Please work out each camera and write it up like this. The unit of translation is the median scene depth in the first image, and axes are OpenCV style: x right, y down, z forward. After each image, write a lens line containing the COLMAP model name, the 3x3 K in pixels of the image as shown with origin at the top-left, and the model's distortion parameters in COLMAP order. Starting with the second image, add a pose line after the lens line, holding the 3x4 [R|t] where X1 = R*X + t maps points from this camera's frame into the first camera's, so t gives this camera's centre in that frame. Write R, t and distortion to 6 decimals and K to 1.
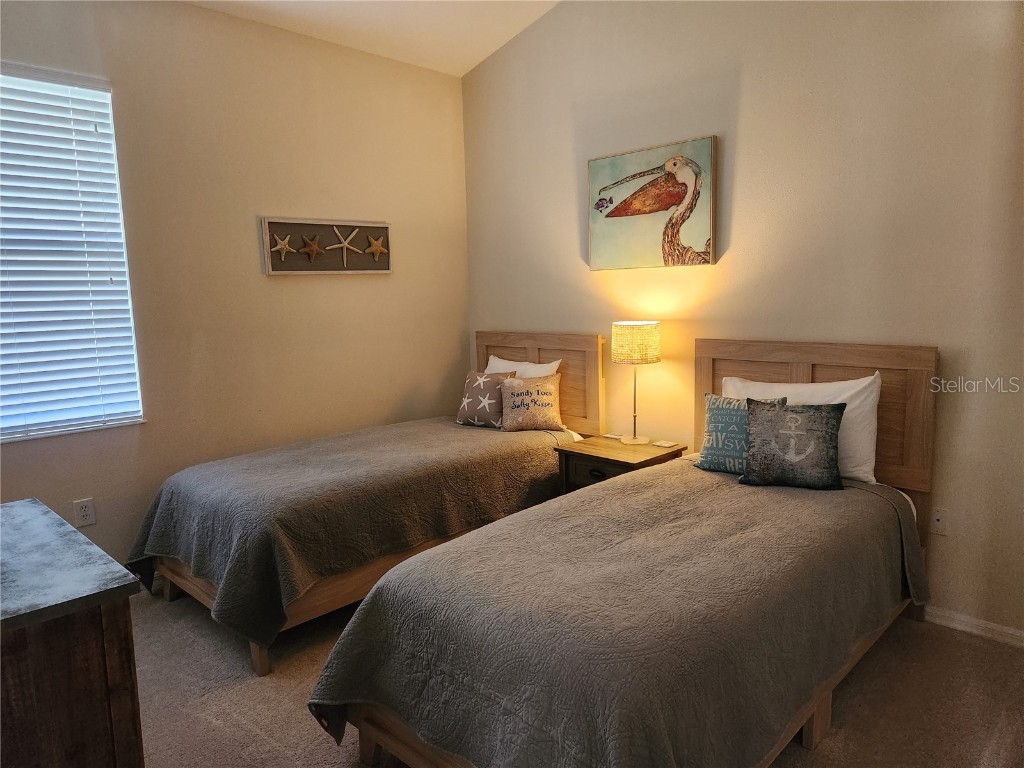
lens RADIAL K [[686.4, 0, 505.0], [0, 686.4, 381.7], [0, 0, 1]] dist [0.072433, -0.061187]
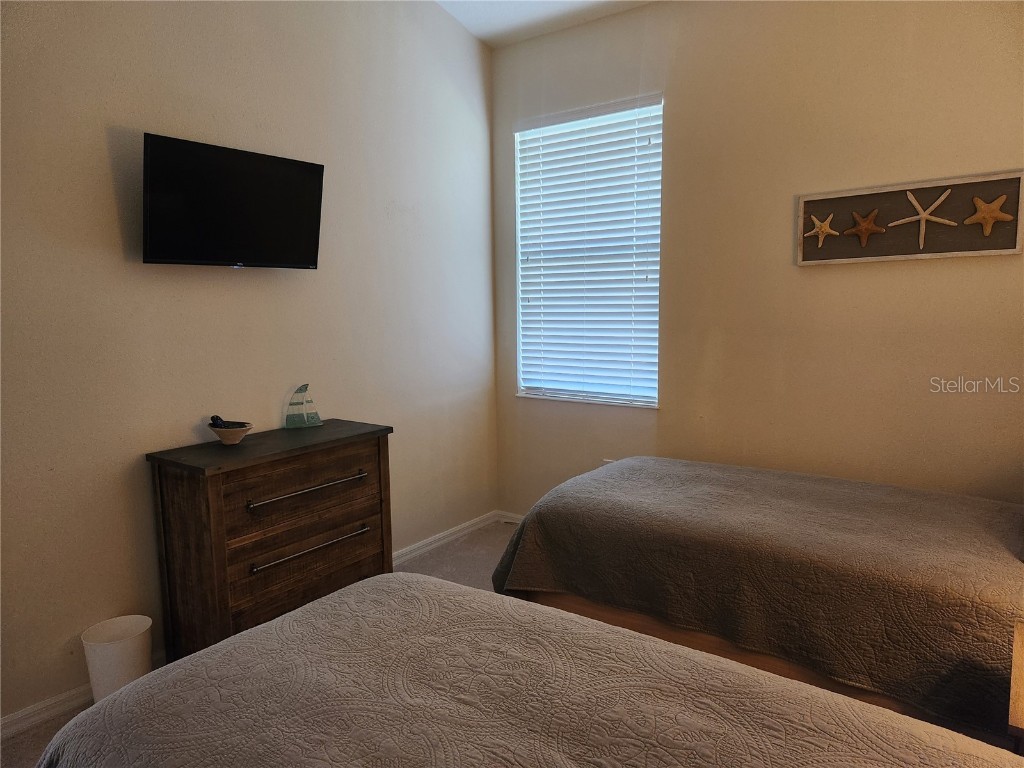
lens RADIAL K [[686.4, 0, 503.9], [0, 686.4, 392.5], [0, 0, 1]] dist [0.072433, -0.061187]
pose [[0.138091, 0.163574, -0.976819, 0.445798], [-0.110291, 0.982673, 0.148963, -0.089327], [0.984260, 0.087163, 0.153739, 0.530146]]
